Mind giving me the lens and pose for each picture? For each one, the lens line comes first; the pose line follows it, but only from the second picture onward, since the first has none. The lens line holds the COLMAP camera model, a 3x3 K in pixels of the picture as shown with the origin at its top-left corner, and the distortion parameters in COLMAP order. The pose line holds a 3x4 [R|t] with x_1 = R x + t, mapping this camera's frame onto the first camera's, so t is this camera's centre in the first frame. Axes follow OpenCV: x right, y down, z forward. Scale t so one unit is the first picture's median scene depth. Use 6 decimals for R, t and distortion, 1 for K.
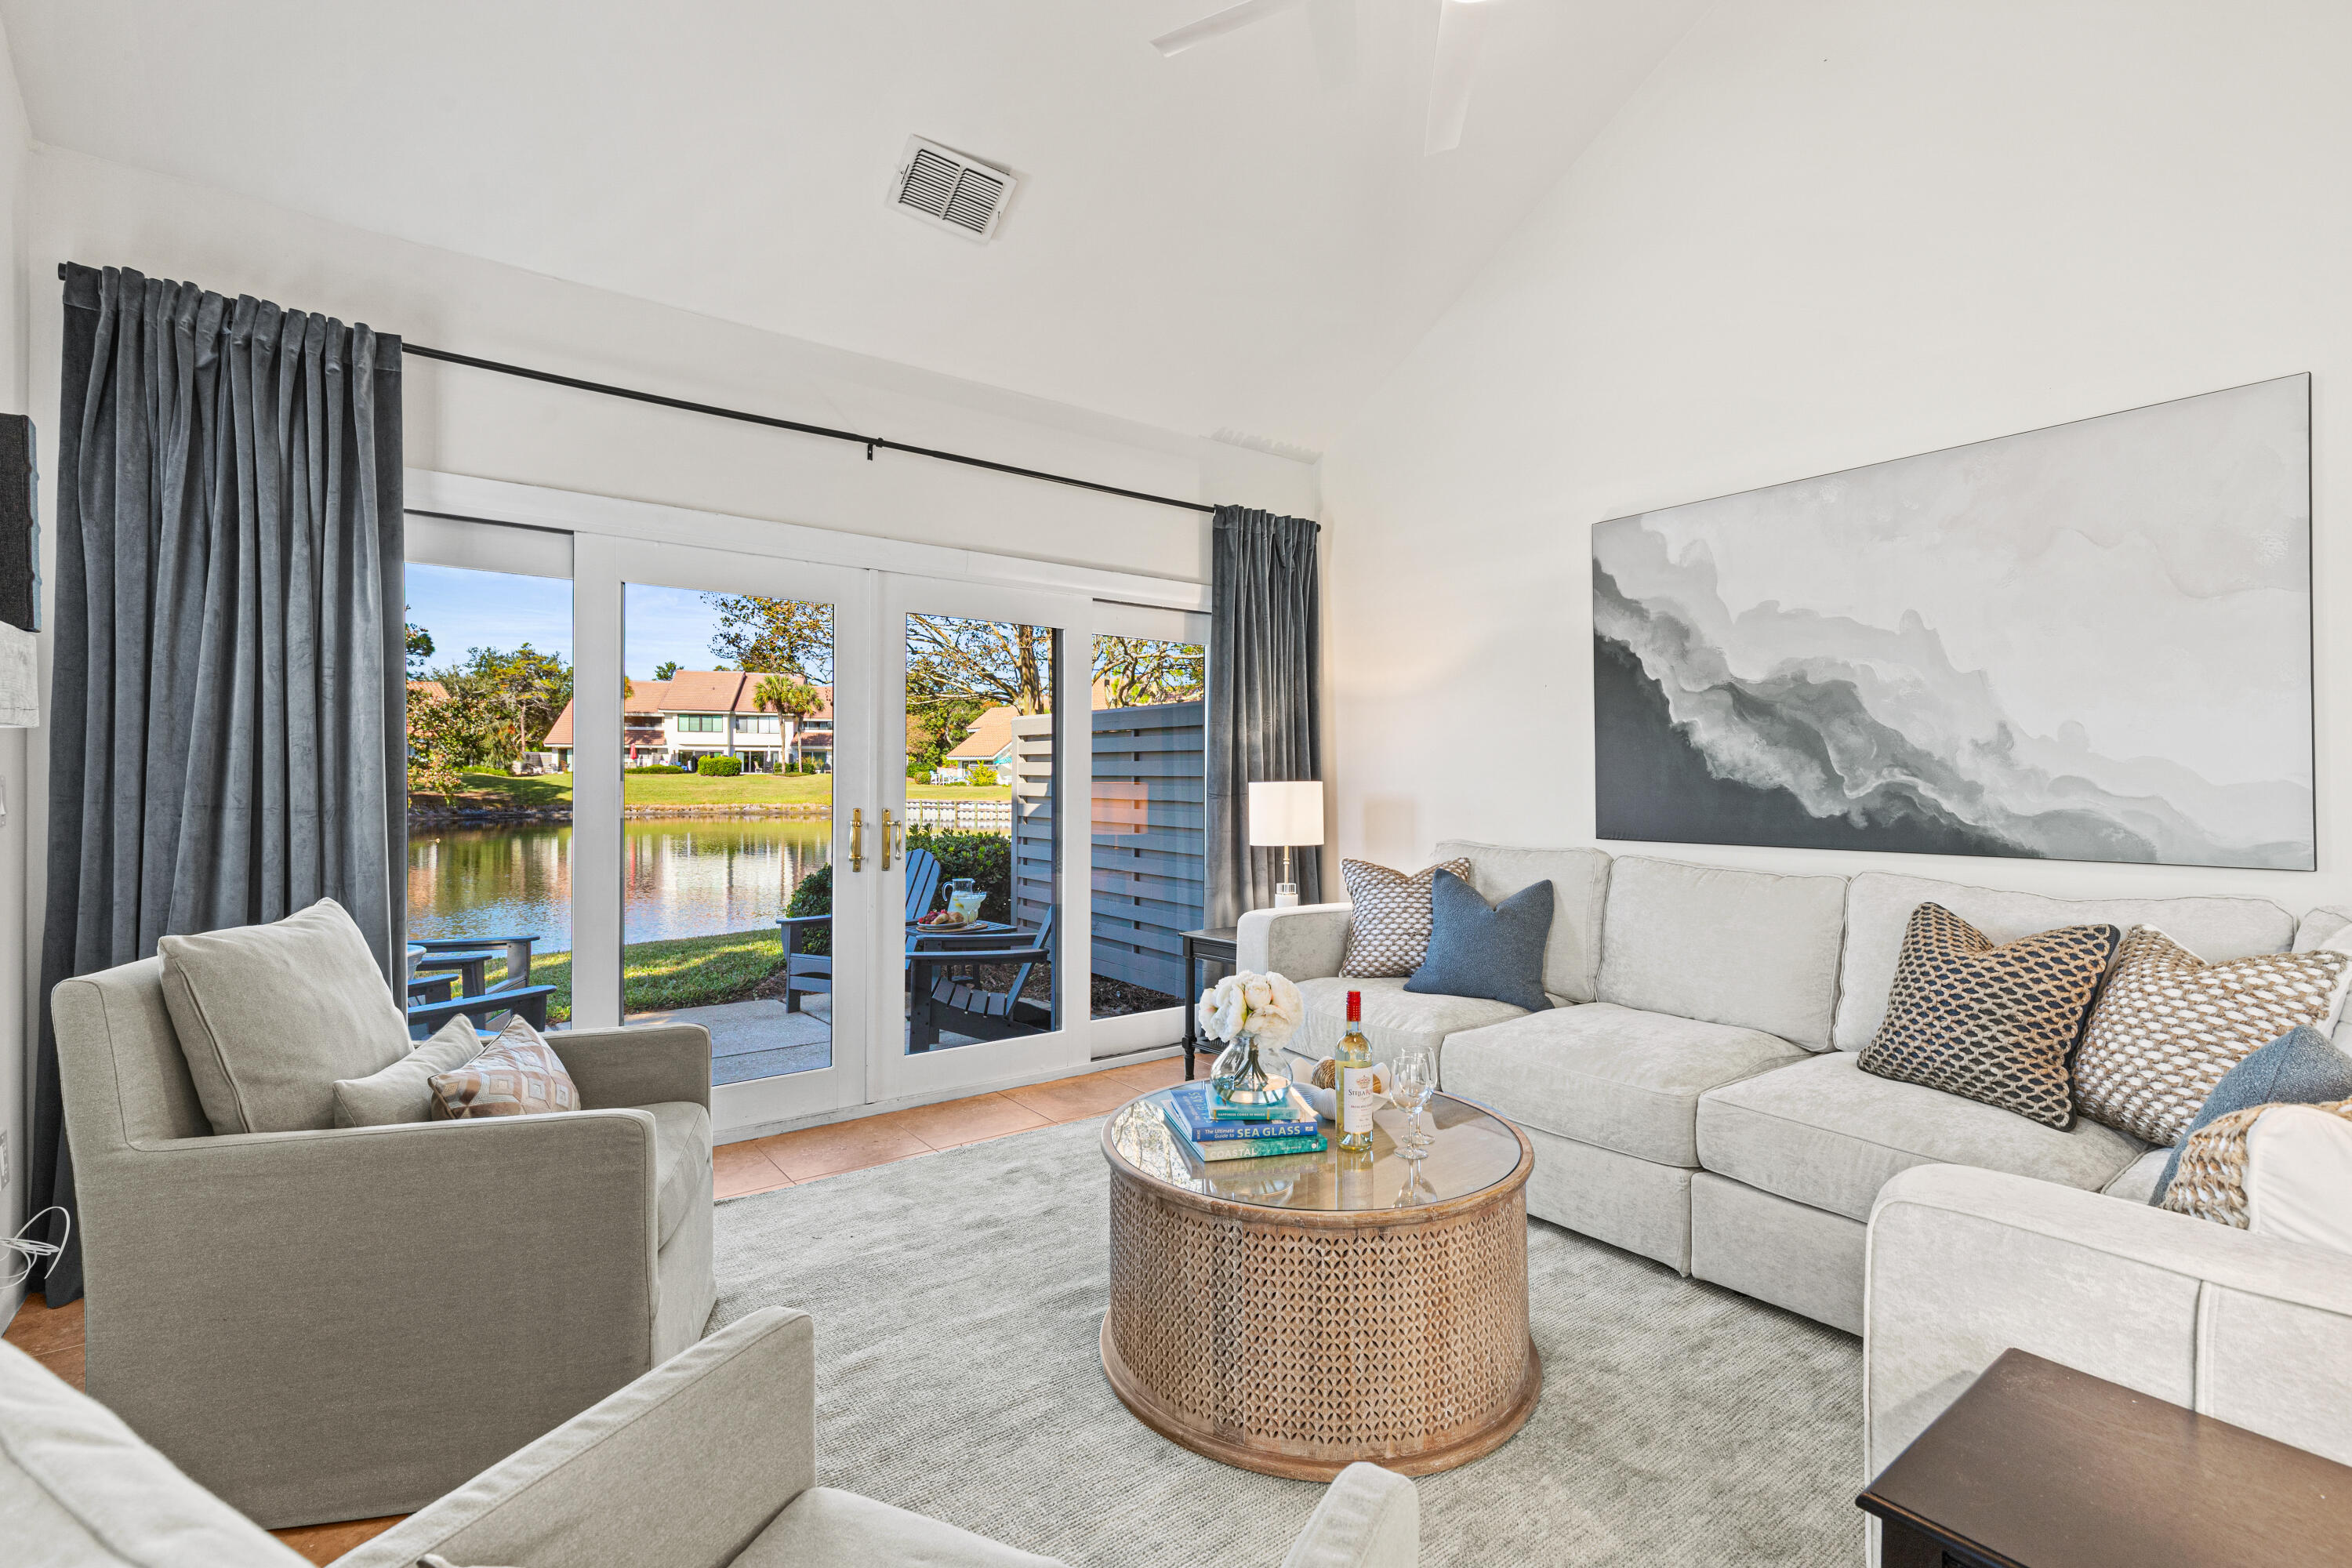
lens RADIAL K [[1064.1, 0, 1185.4], [0, 1064.1, 774.9], [0, 0, 1]] dist [0.008990, -0.000769]
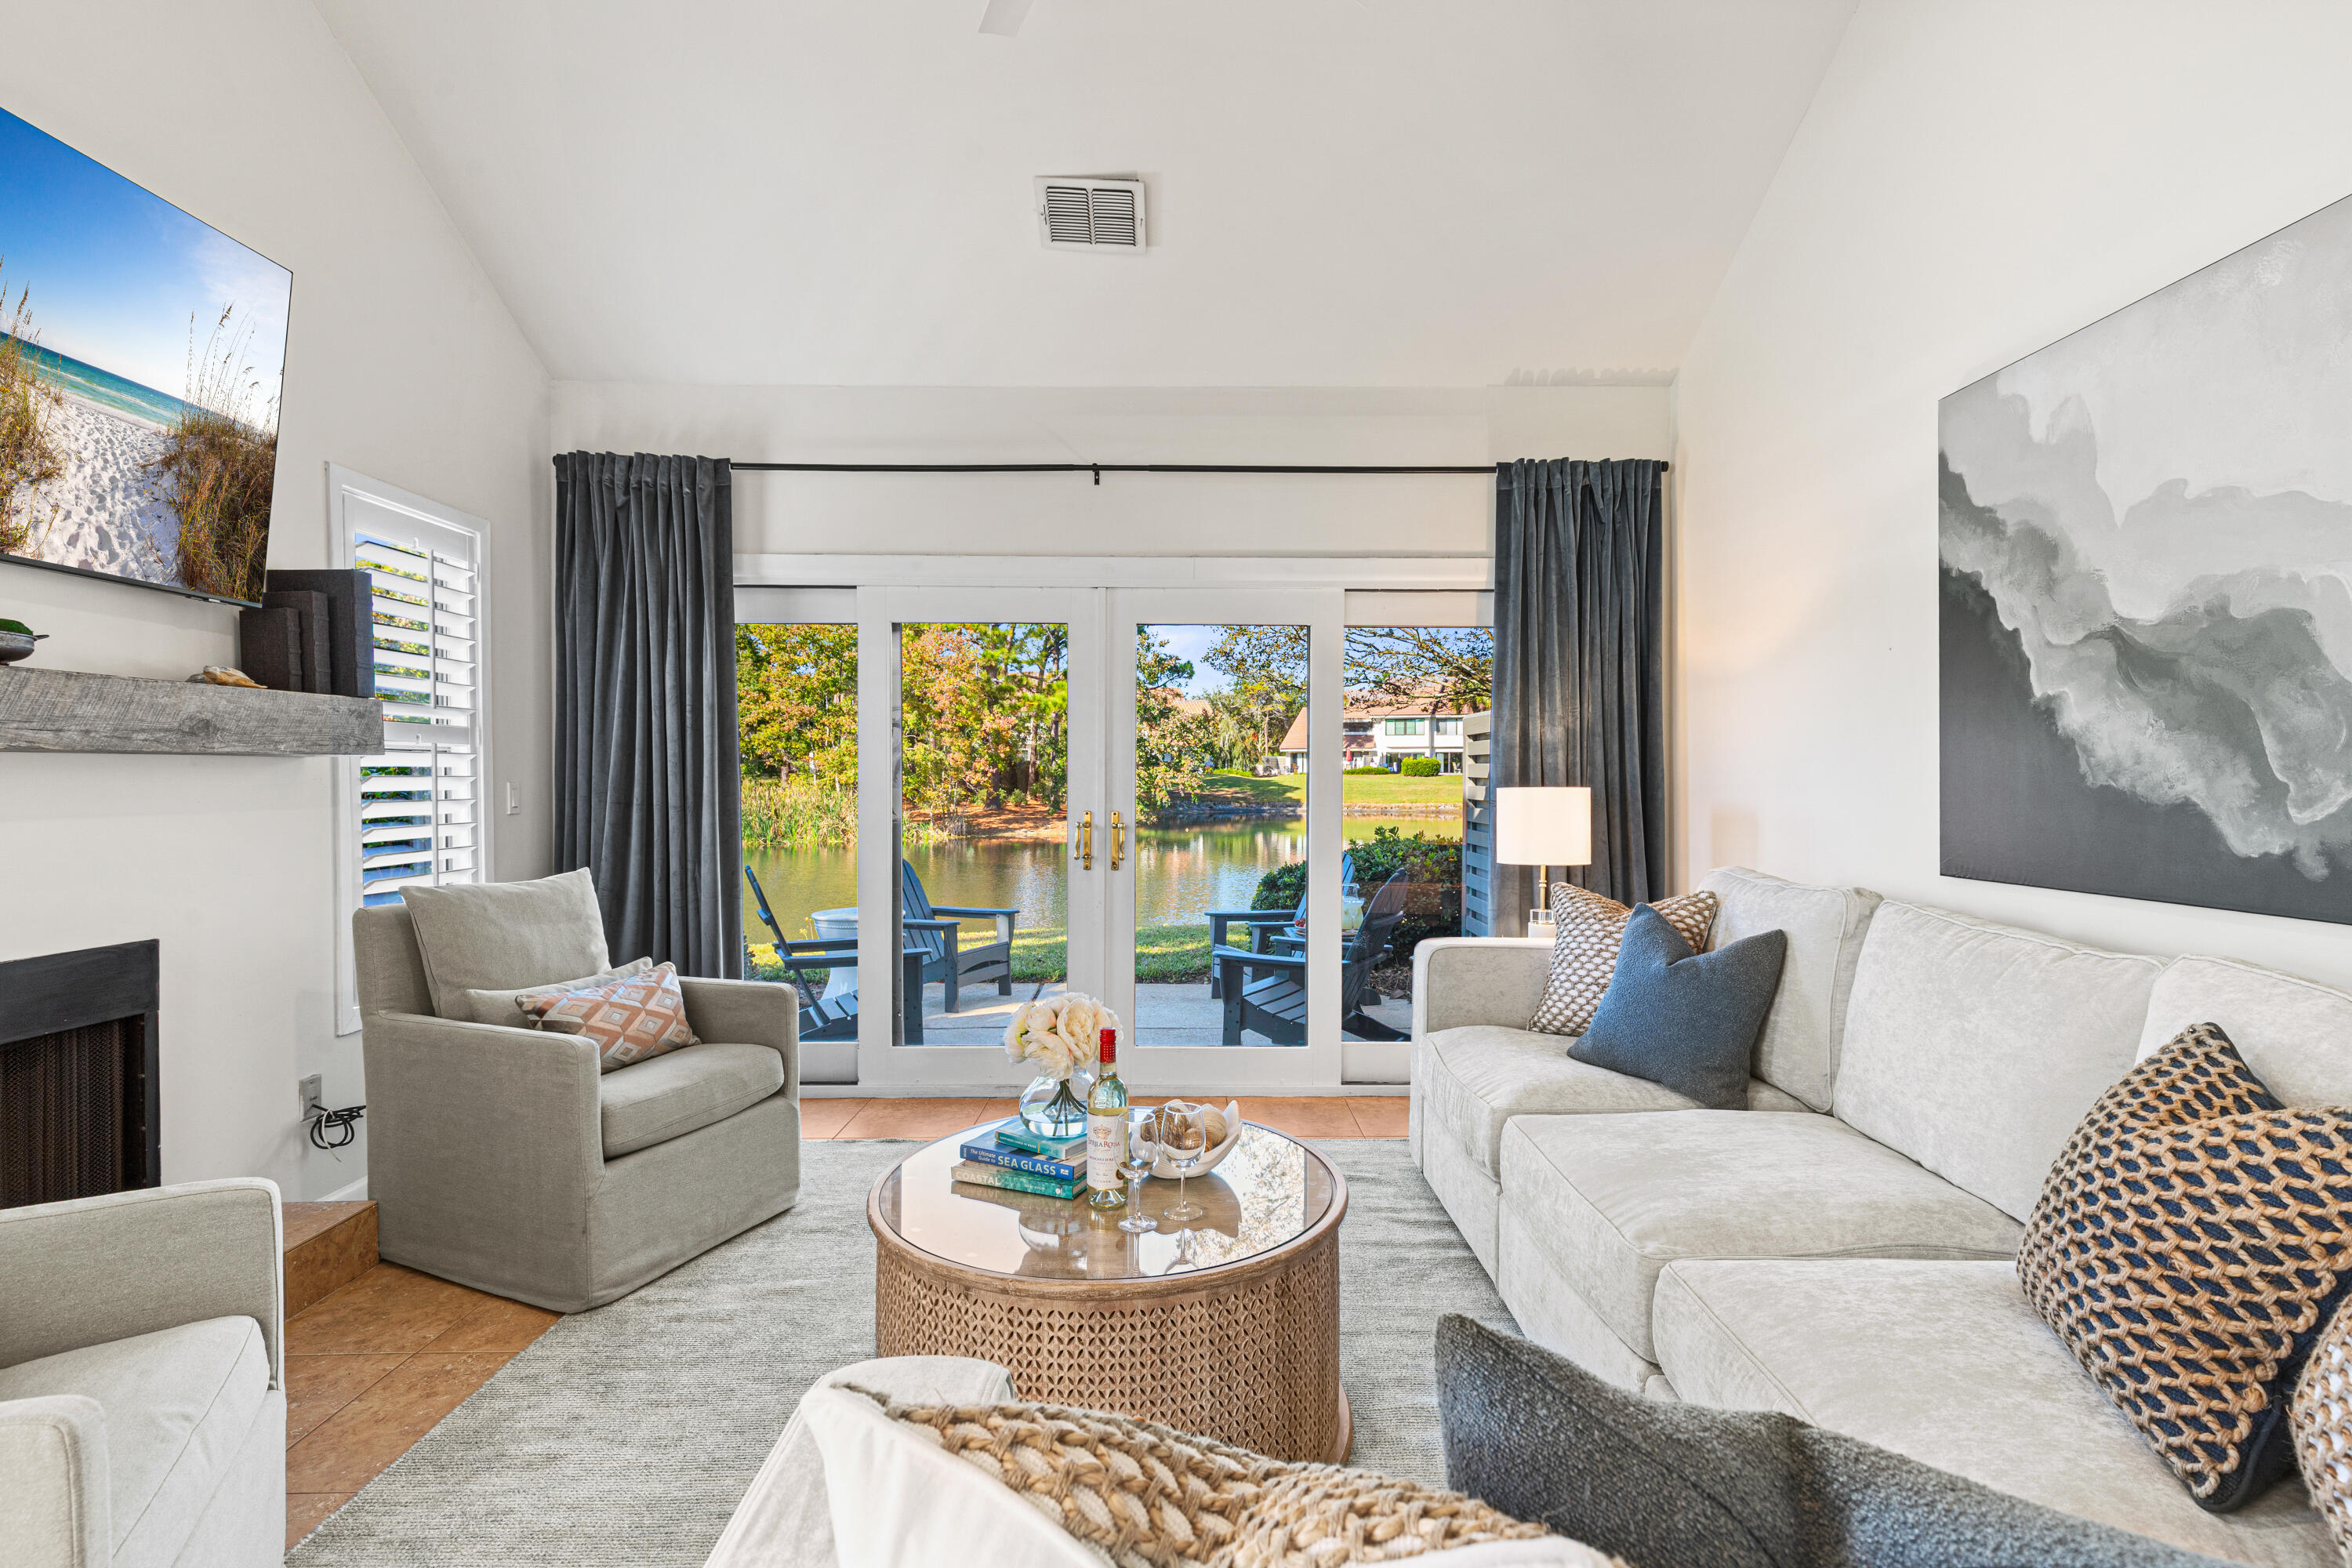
lens RADIAL K [[1079.5, 0, 1197.1], [0, 1079.5, 792.5], [0, 0, 1]] dist [0.007166, -0.000500]
pose [[0.802879, 0.006475, -0.596107, 0.456480], [0.003282, 0.999878, 0.015282, -0.003951], [0.596134, -0.014226, 0.802759, 0.198735]]
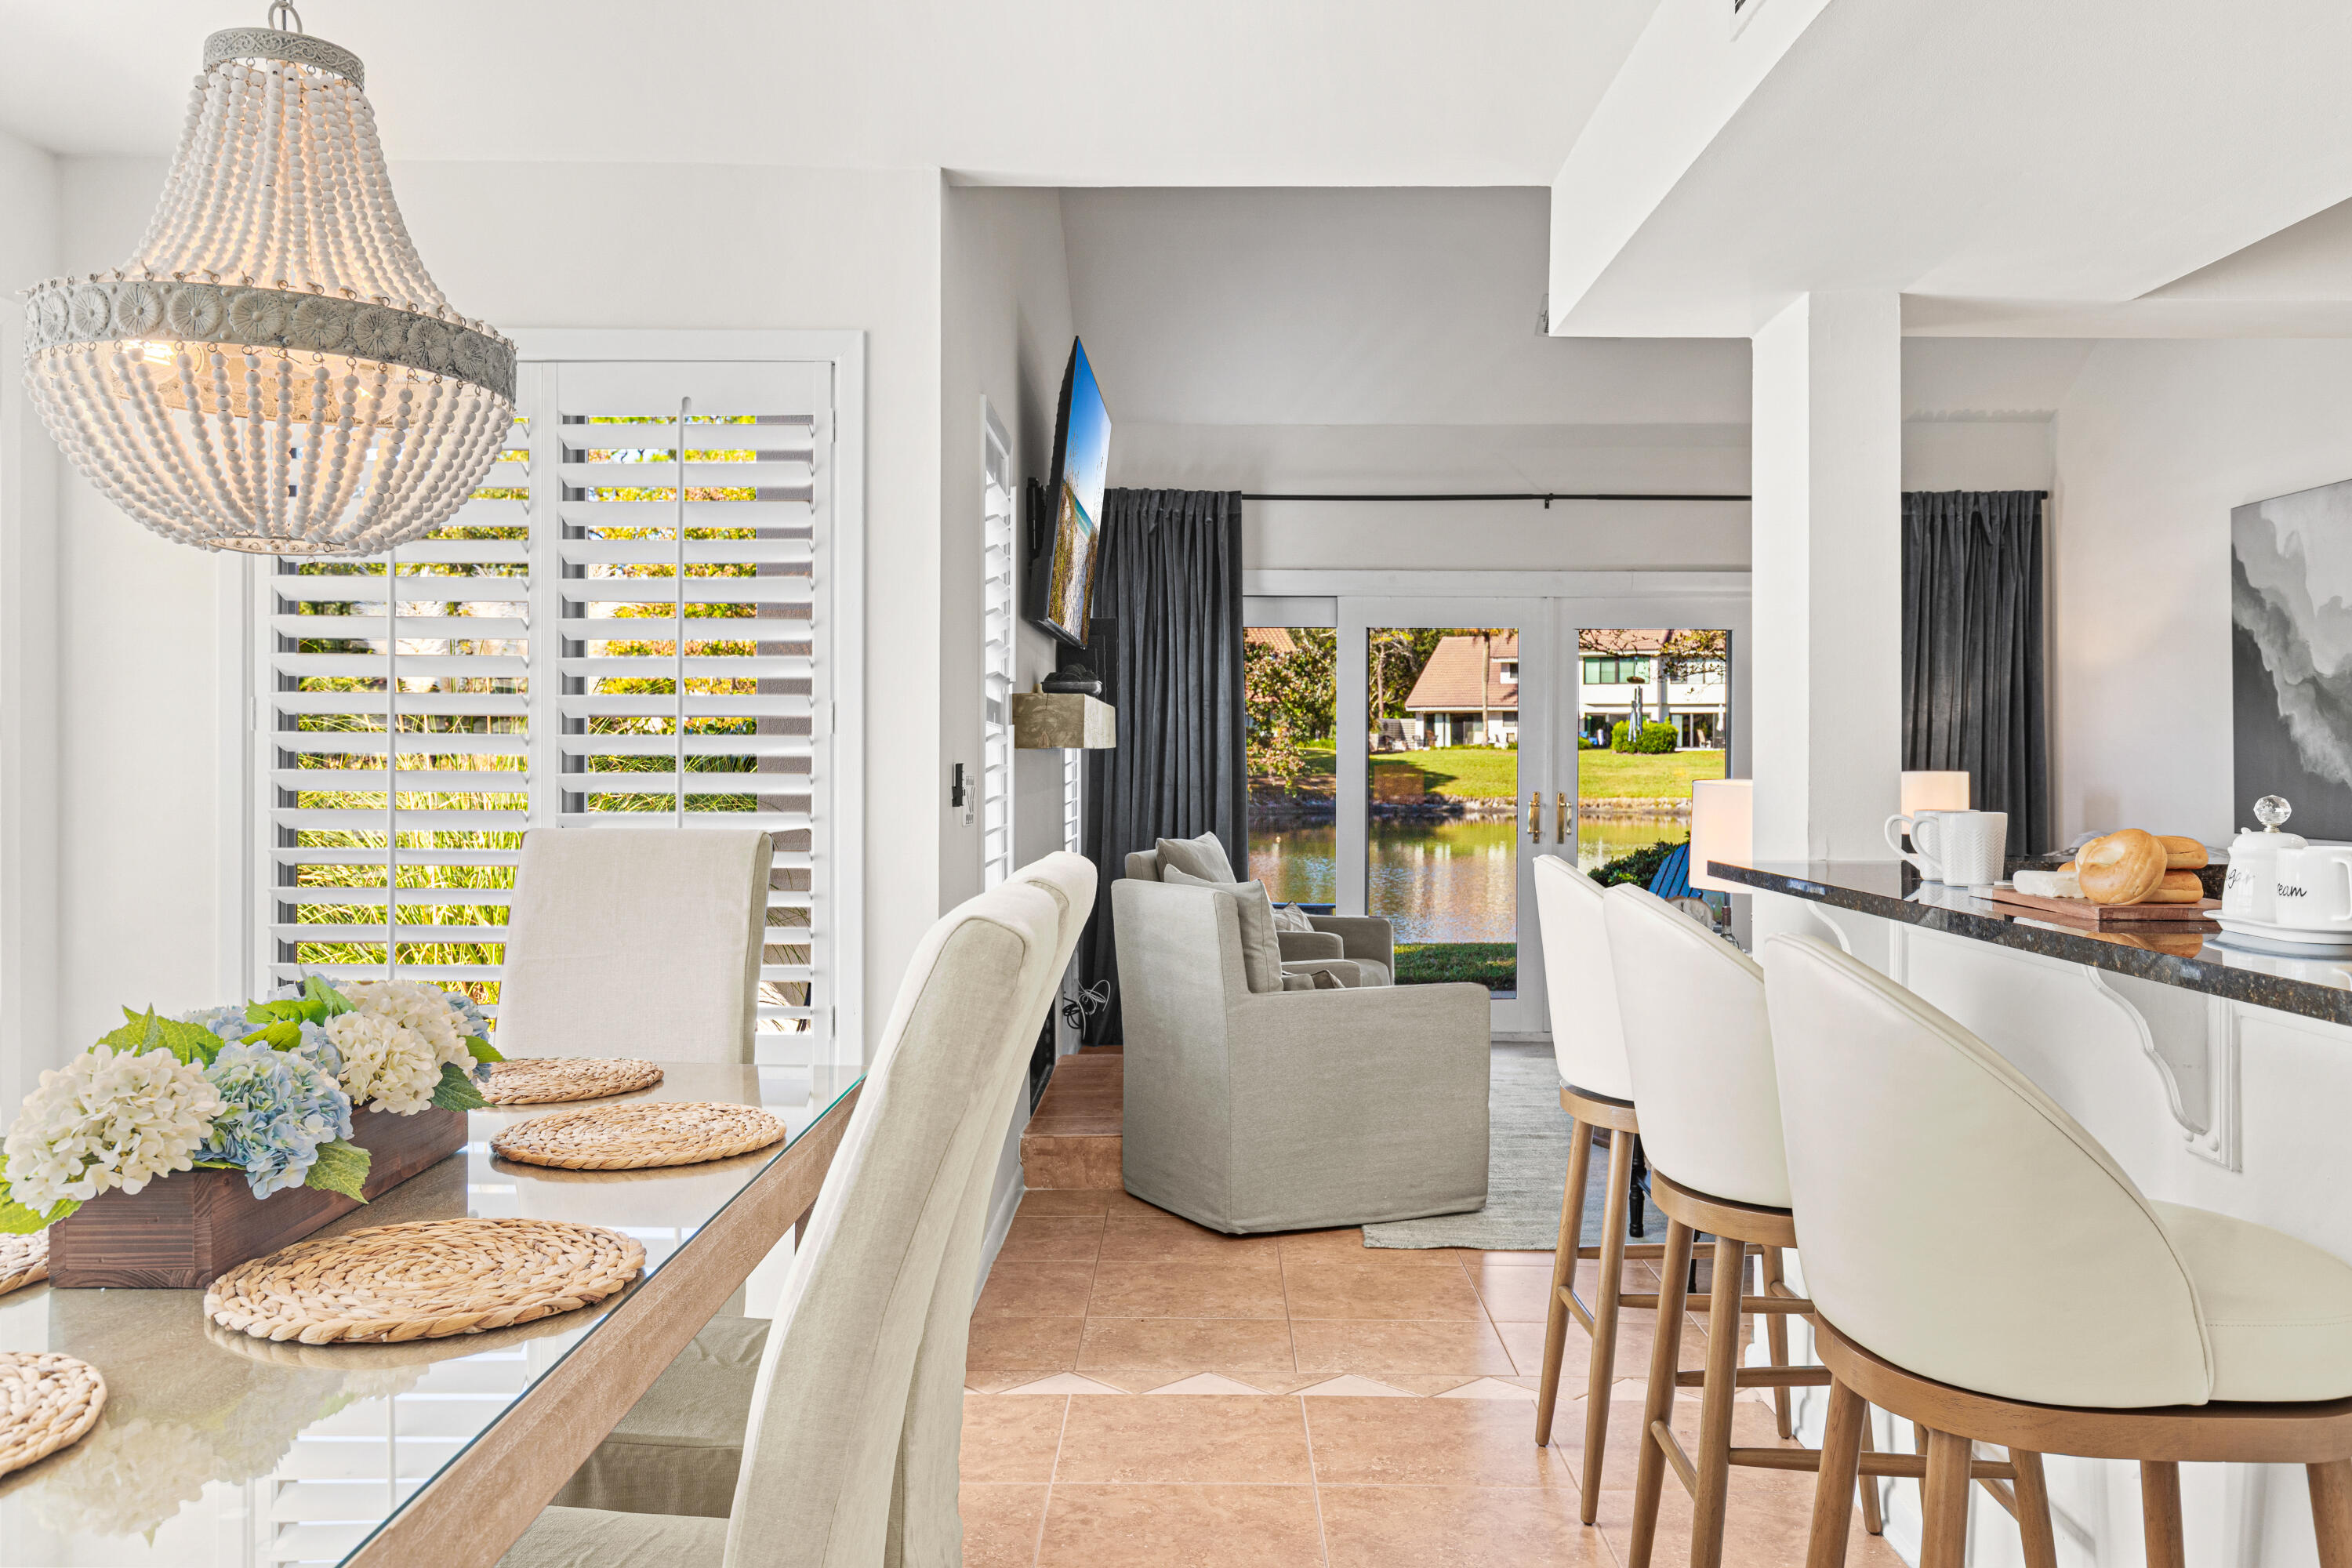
lens RADIAL K [[1894.3, 0, 1183.3], [0, 1894.3, 755.2], [0, 0, 1]] dist [0.008596, -0.000813]
pose [[0.788335, 0.000880, -0.615246, 0.762653], [0.000700, 0.999997, 0.002327, -0.017457], [0.615246, -0.002265, 0.788332, -1.042544]]
